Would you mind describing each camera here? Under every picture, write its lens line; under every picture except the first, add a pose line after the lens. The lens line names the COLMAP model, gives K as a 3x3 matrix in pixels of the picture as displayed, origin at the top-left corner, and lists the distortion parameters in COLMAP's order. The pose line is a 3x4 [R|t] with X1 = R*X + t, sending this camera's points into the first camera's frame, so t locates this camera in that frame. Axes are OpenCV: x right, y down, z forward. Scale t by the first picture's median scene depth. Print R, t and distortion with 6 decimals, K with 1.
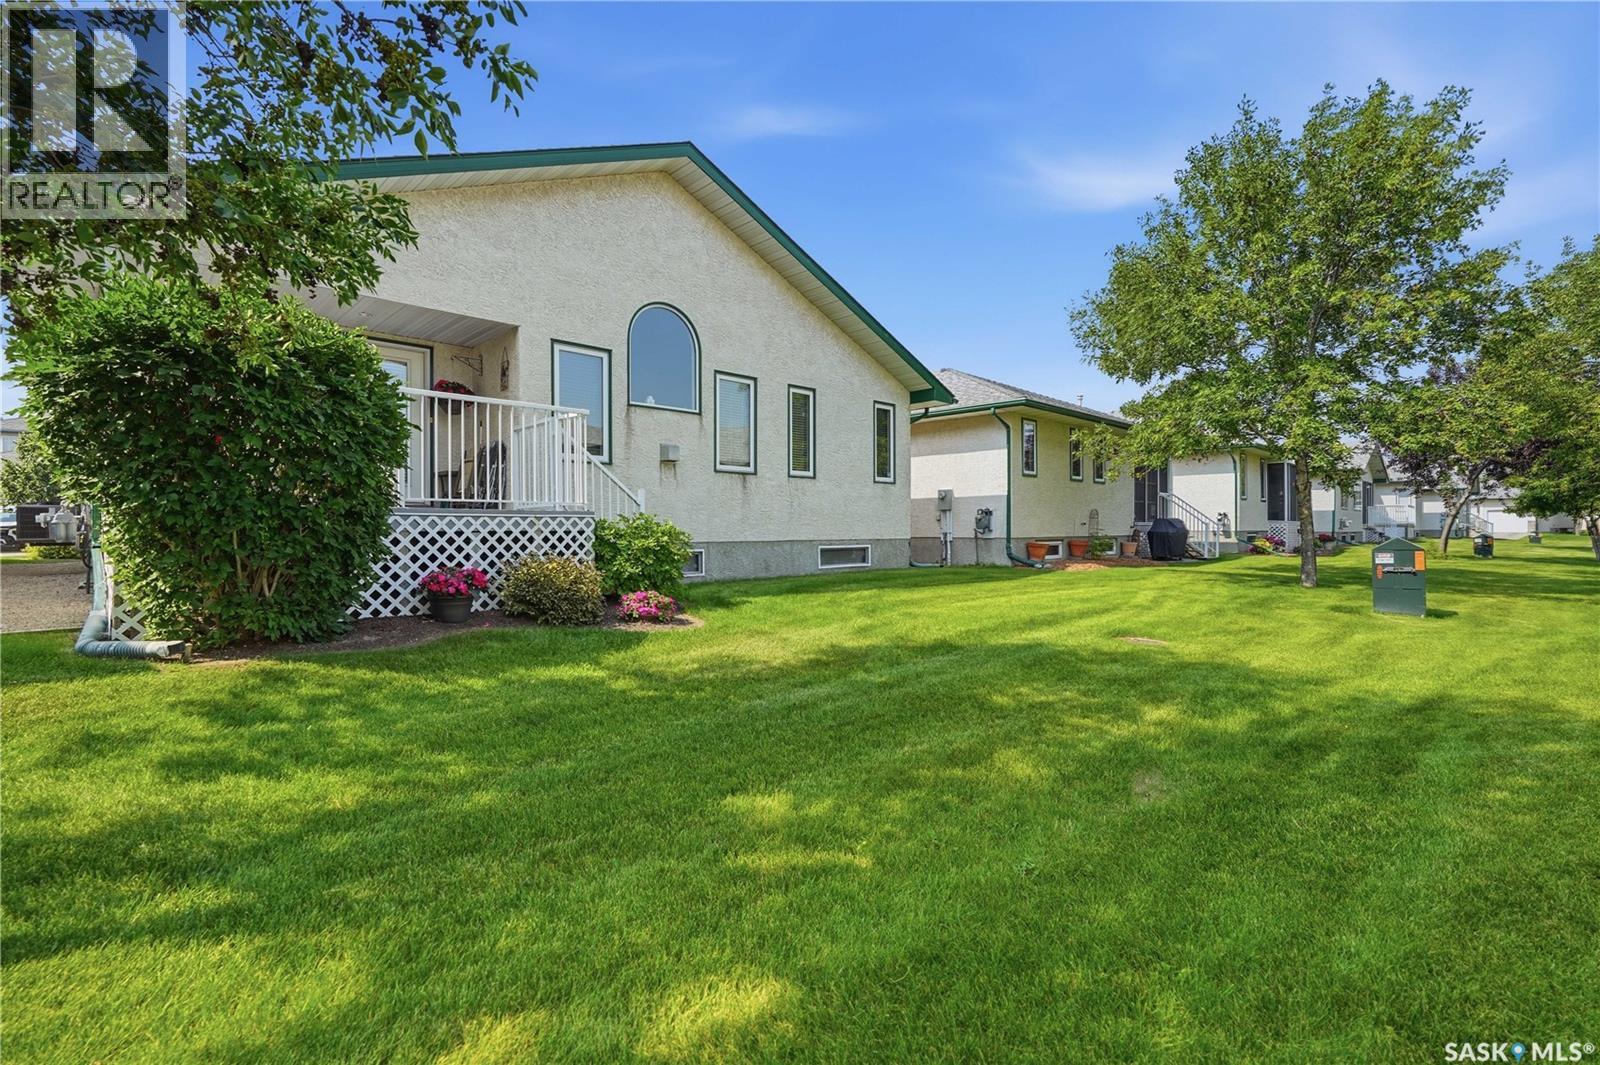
lens RADIAL K [[732.7, 0, 802.9], [0, 732.7, 515.5], [0, 0, 1]] dist [0.000307, 0.000401]
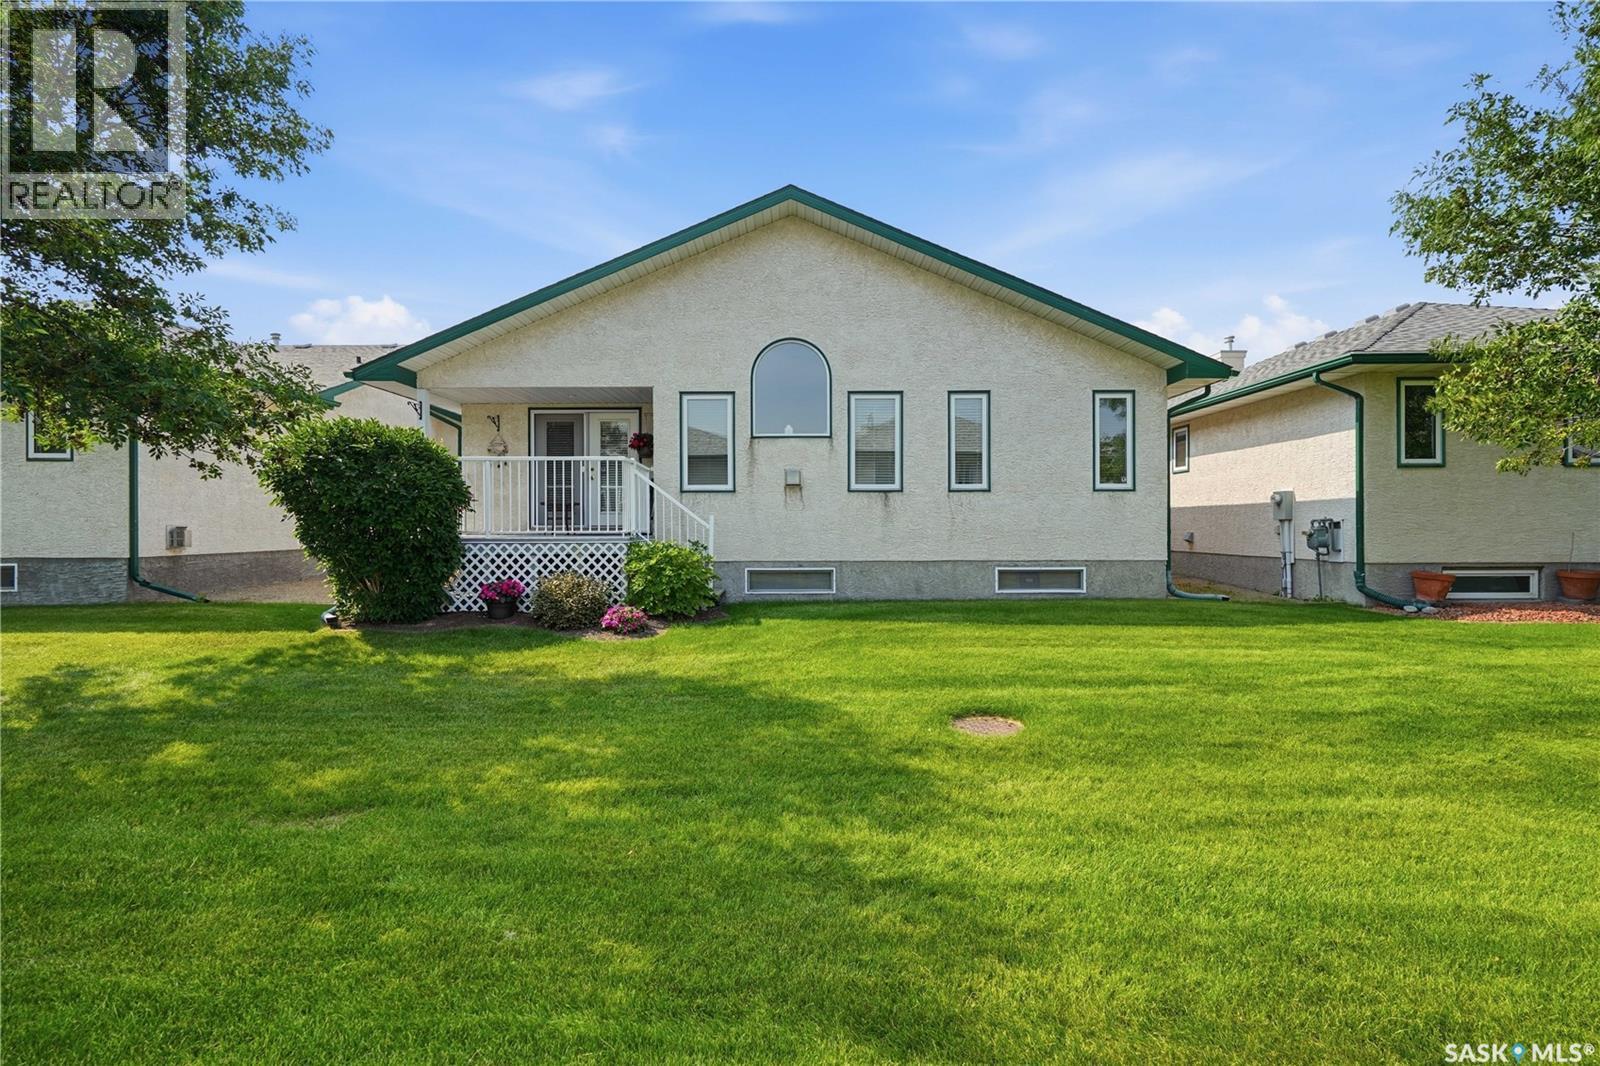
lens RADIAL K [[732.7, 0, 802.9], [0, 732.7, 516.0], [0, 0, 1]] dist [0.000307, 0.000401]
pose [[0.701669, -0.011389, -0.712412, 0.556291], [0.014669, 0.999891, -0.001537, -0.025414], [0.712352, -0.009372, 0.701760, 0.241778]]
